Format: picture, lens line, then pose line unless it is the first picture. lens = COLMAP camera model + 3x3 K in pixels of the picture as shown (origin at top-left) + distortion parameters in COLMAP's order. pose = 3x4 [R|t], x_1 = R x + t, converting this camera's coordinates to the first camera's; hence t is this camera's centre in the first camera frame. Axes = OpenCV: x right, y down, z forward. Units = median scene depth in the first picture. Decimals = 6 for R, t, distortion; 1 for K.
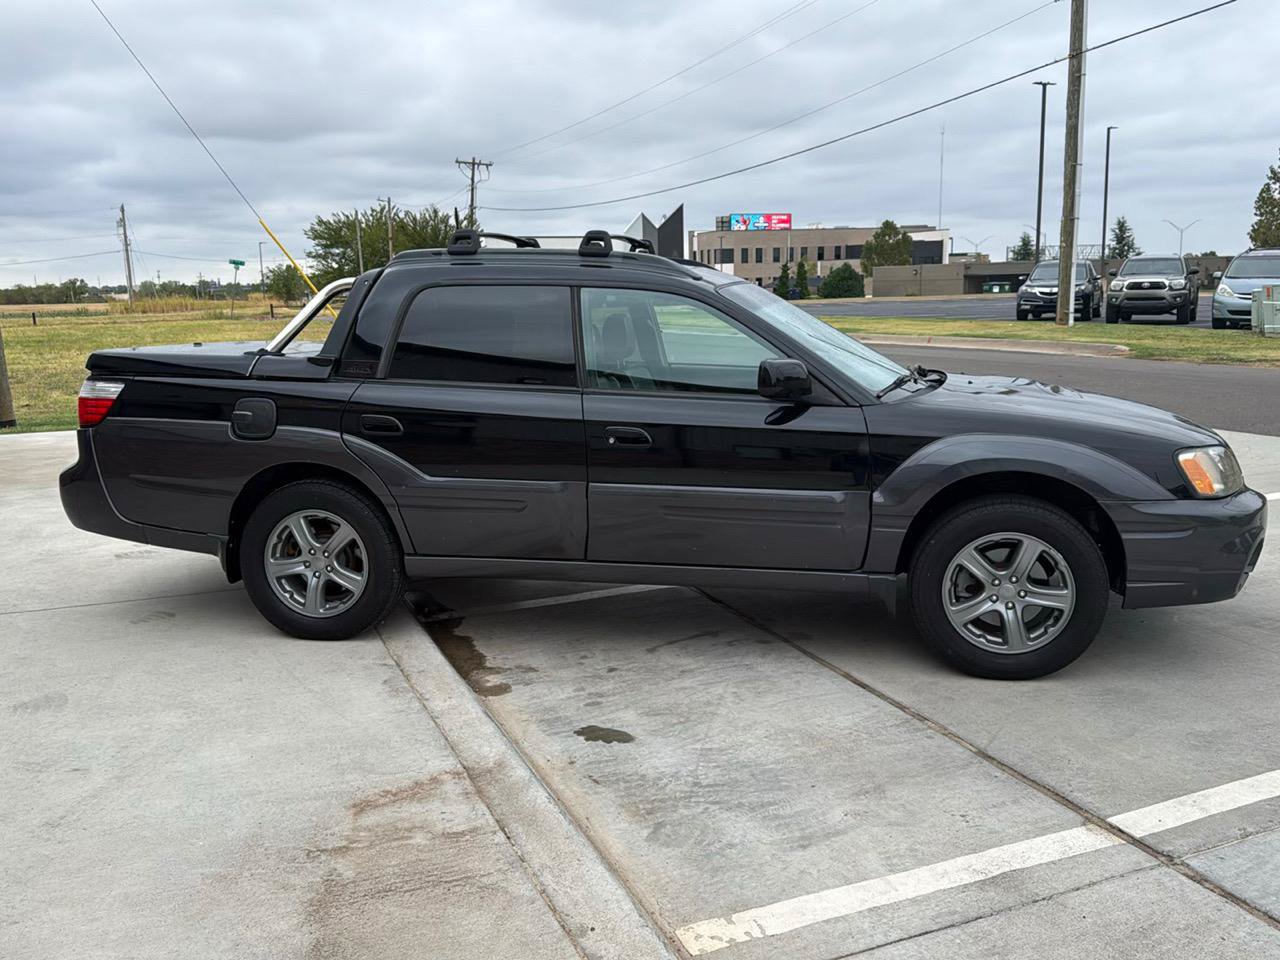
lens RADIAL K [[1144.3, 0, 640.0], [0, 1144.3, 480.0], [0, 0, 1]] dist [0.166084, -0.321512]
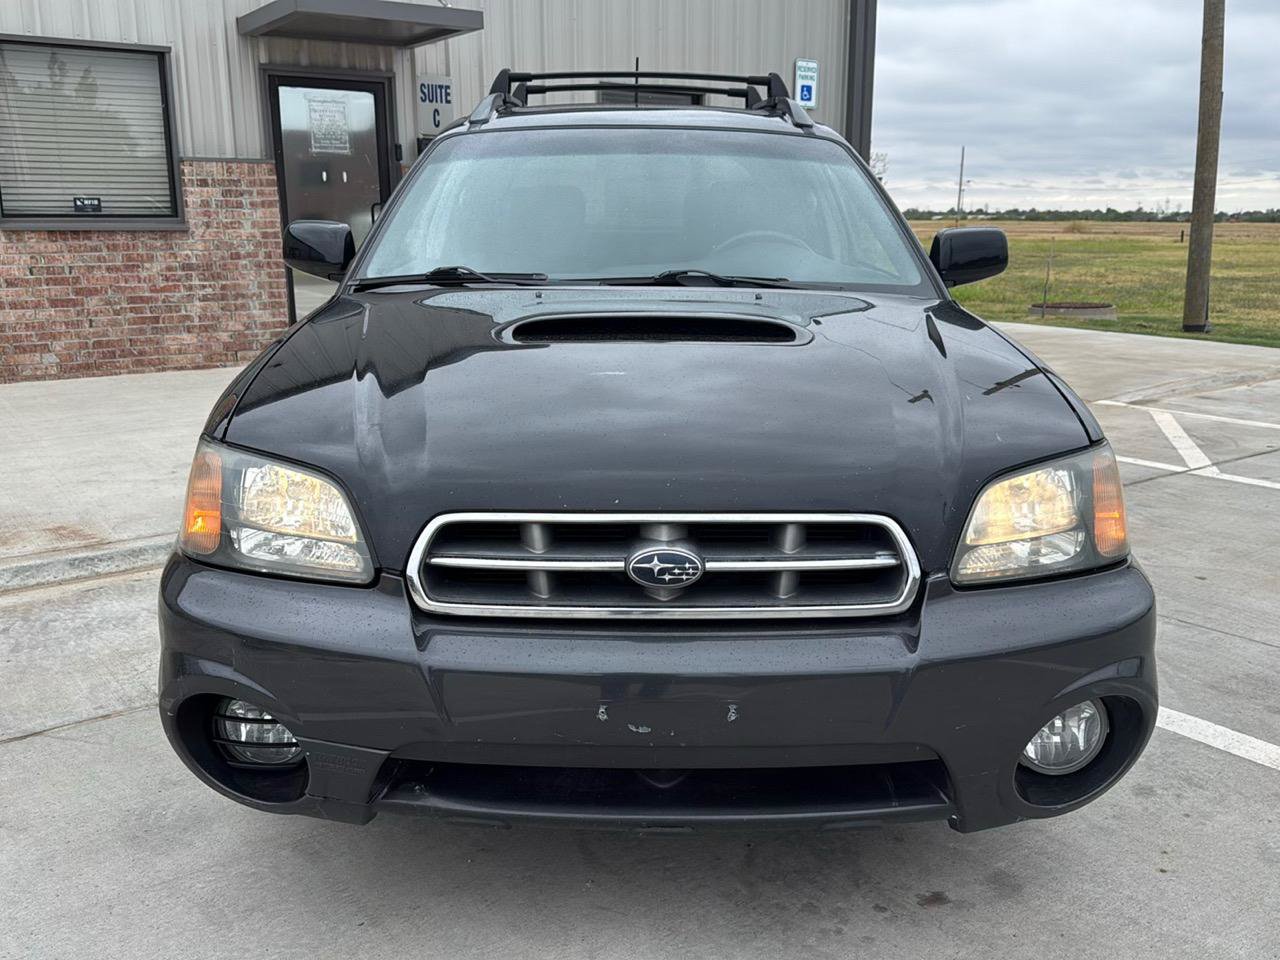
lens RADIAL K [[1144.3, 0, 640.0], [0, 1144.3, 480.0], [0, 0, 1]] dist [0.166084, -0.321512]
pose [[0.223244, 0.239200, -0.944958, 0.154222], [-0.175553, 0.963439, 0.202404, -0.021846], [0.958824, 0.120704, 0.257074, 0.168625]]
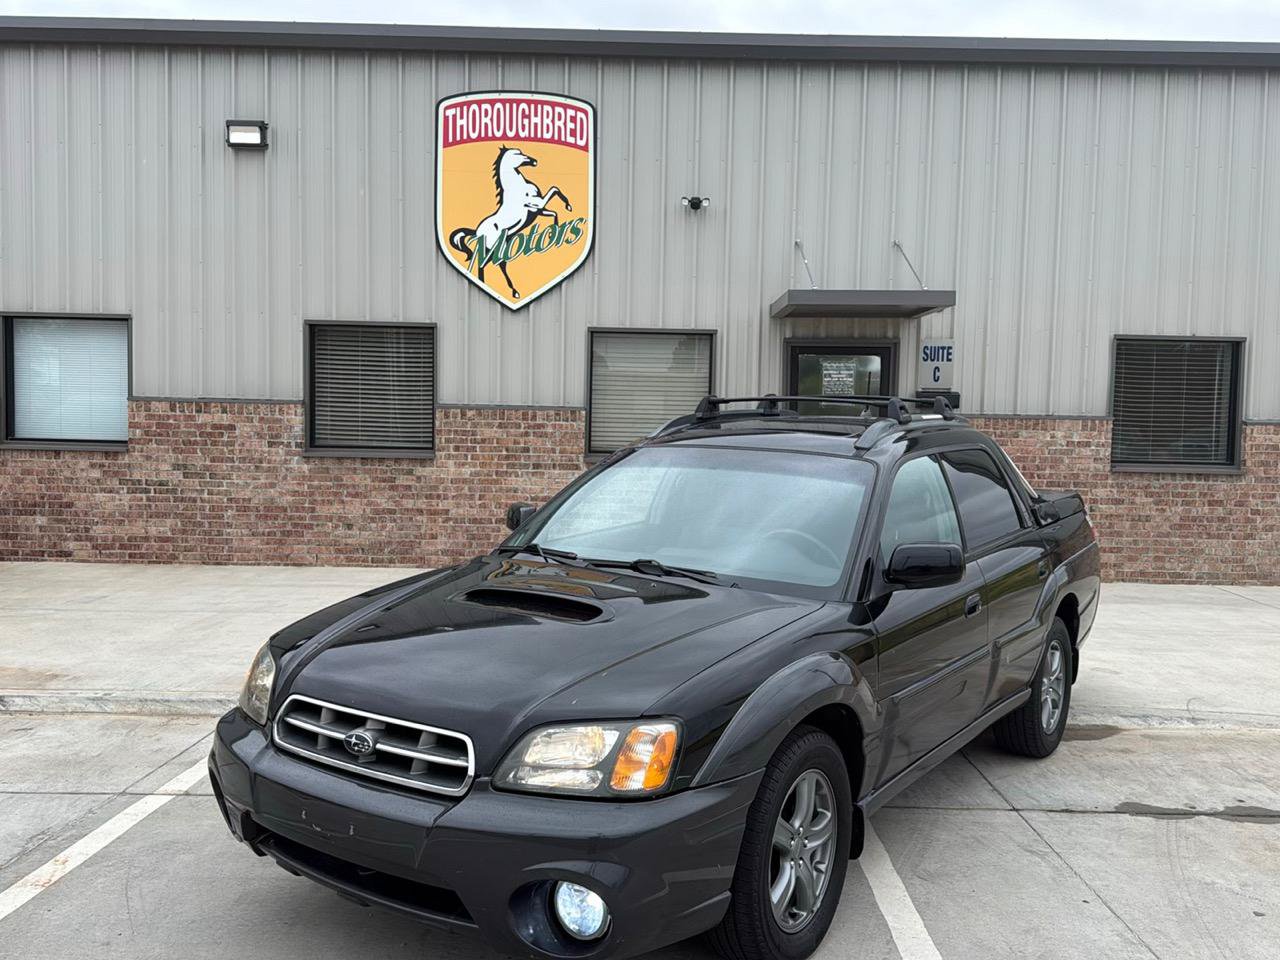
lens RADIAL K [[1144.3, 0, 640.0], [0, 1144.3, 480.0], [0, 0, 1]] dist [0.166084, -0.321512]
pose [[-0.386431, 0.072226, -0.919486, 0.190584], [-0.172481, 0.973683, 0.148972, -0.053057], [0.906047, 0.216161, -0.363804, 0.250897]]
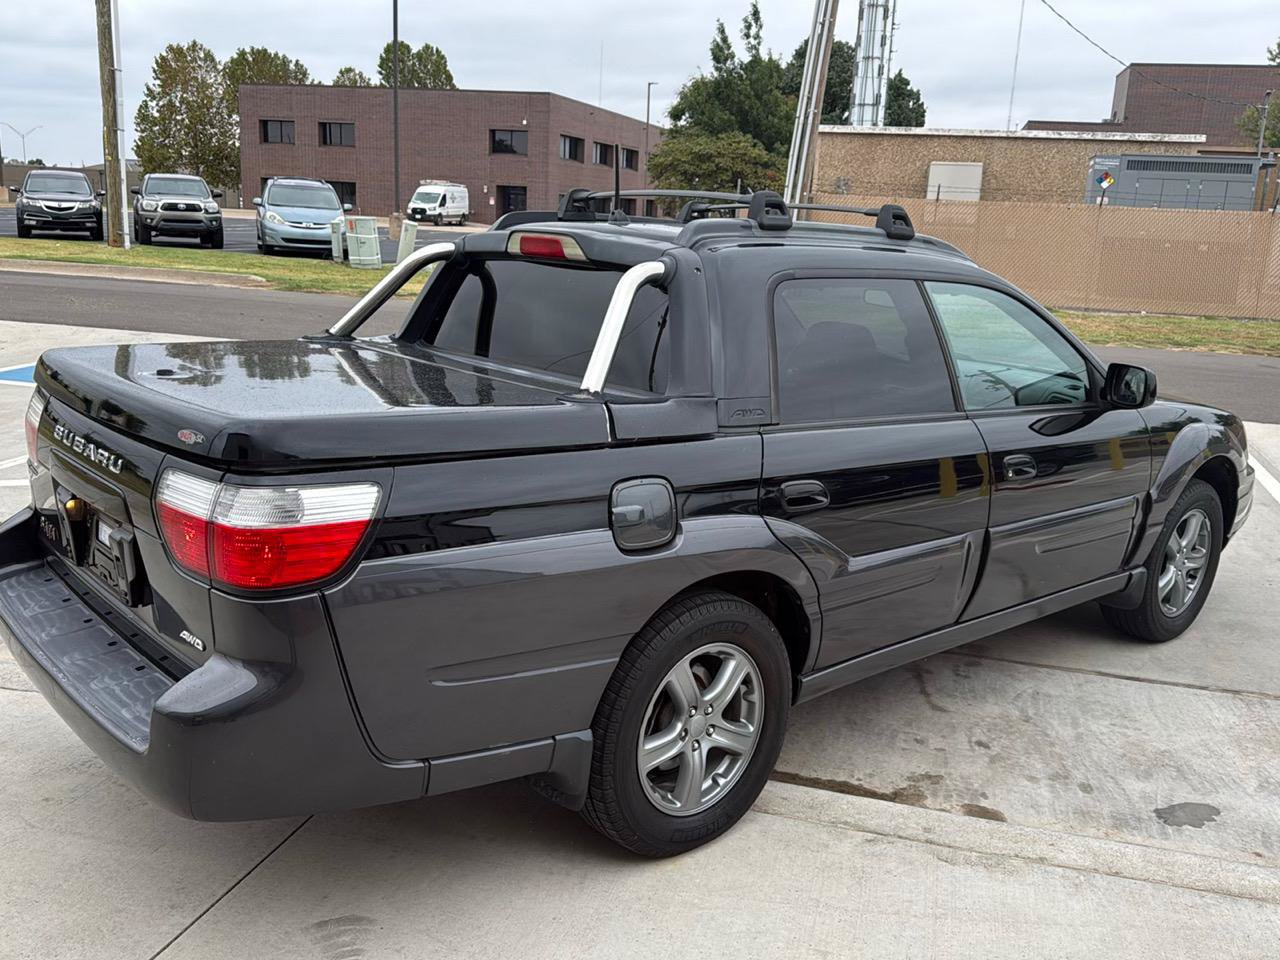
lens RADIAL K [[1171.3, 0, 654.8], [0, 1171.3, 443.0], [0, 0, 1]] dist [0.062046, -0.123971]
pose [[0.592455, -0.112936, 0.797648, -0.145983], [0.078794, 0.993501, 0.082141, -0.024911], [-0.801741, 0.014185, 0.597503, 0.120859]]
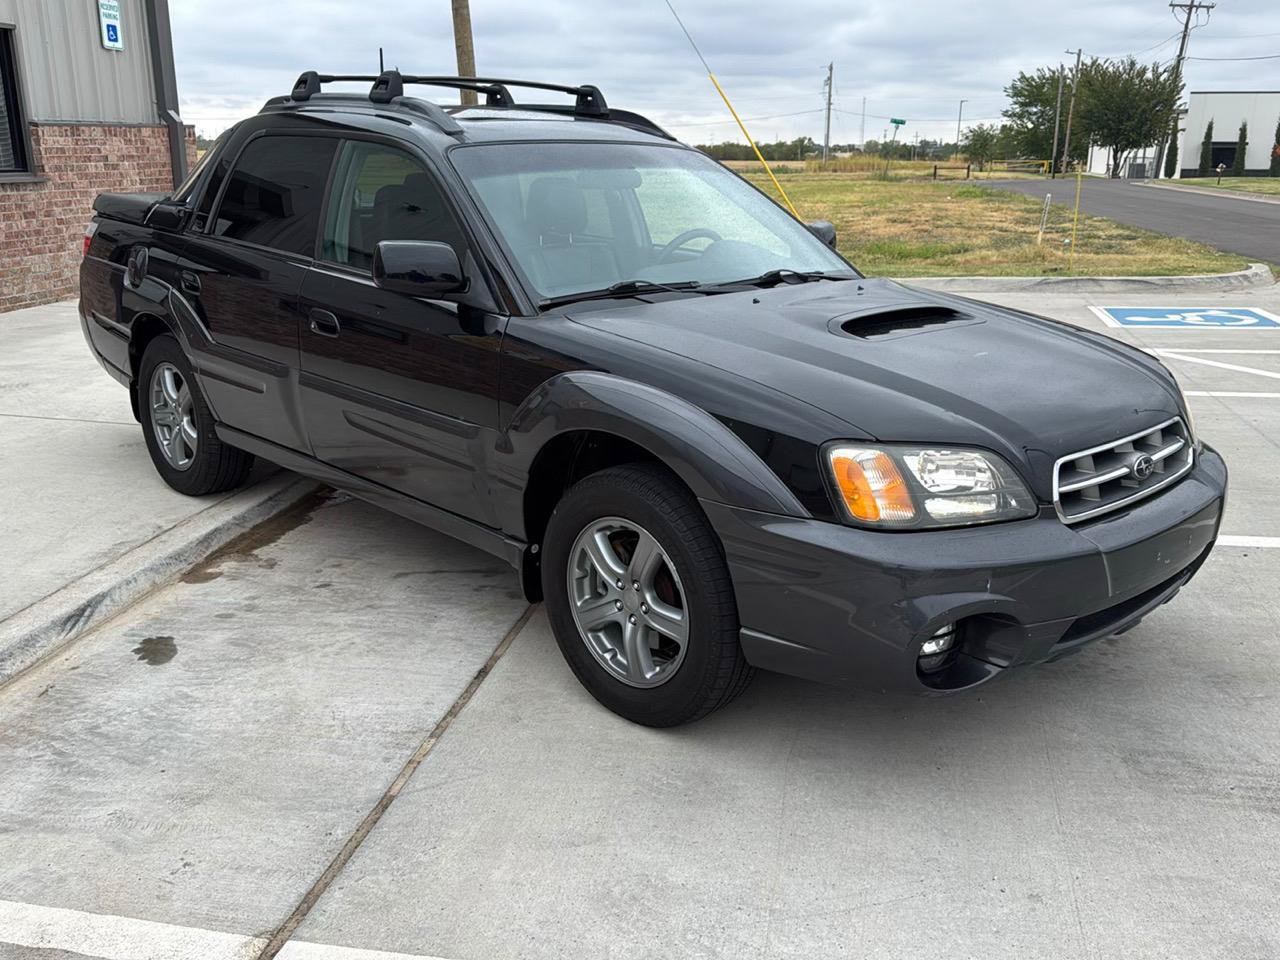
lens RADIAL K [[1150.2, 0, 640.0], [0, 1150.2, 480.0], [0, 0, 1]] dist [0.103635, -0.157082]
pose [[0.829586, 0.180201, -0.528503, 0.113030], [-0.119721, 0.981885, 0.146863, -0.013305], [0.545394, -0.058562, 0.836132, 0.069991]]
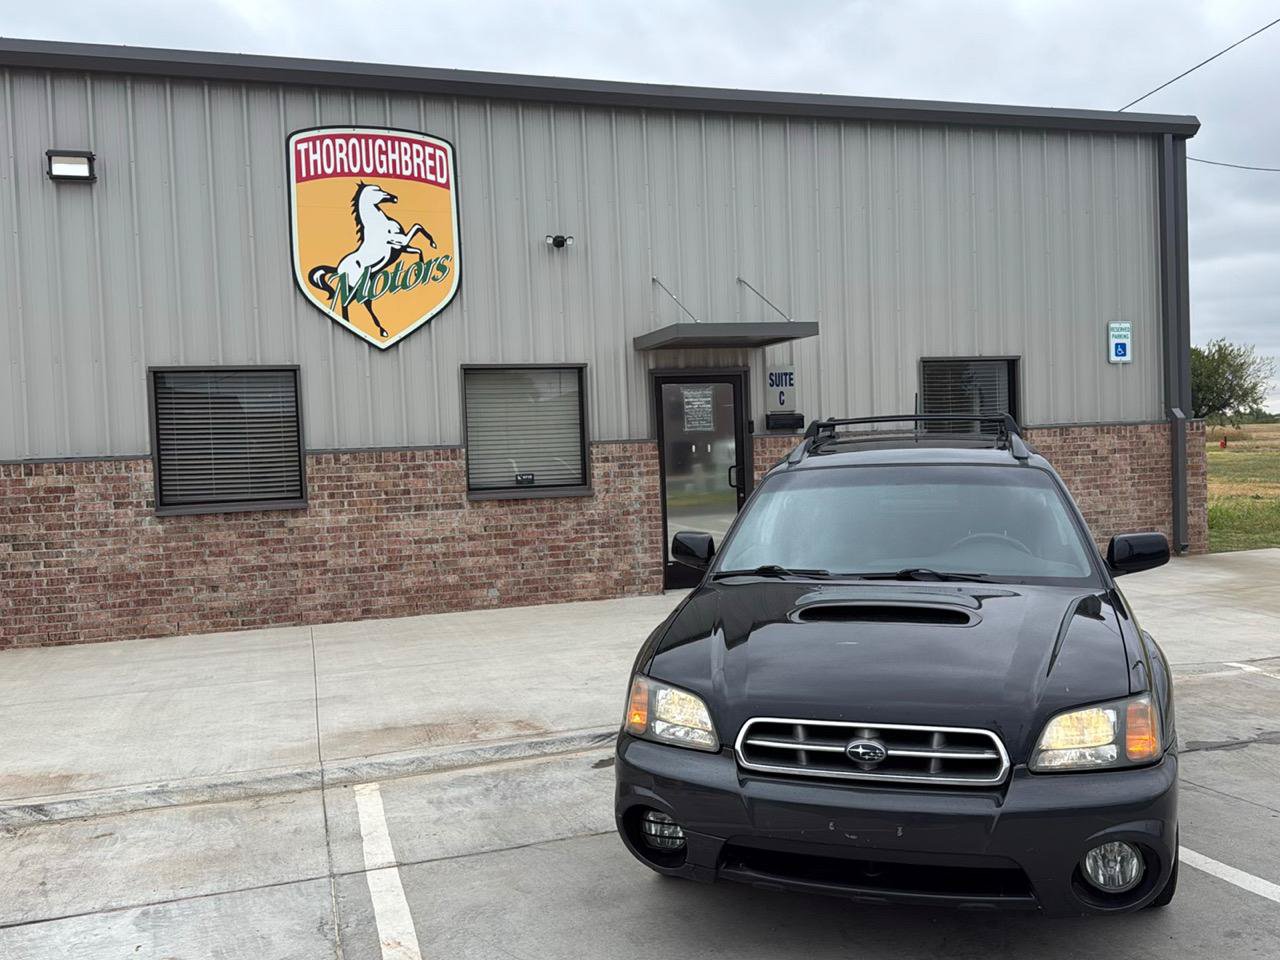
lens RADIAL K [[1144.3, 0, 640.0], [0, 1144.3, 480.0], [0, 0, 1]] dist [0.166084, -0.321512]
pose [[-0.075413, 0.061566, -0.995250, 0.220612], [-0.138565, 0.987762, 0.071603, -0.039202], [0.987478, 0.143306, -0.065960, 0.166981]]
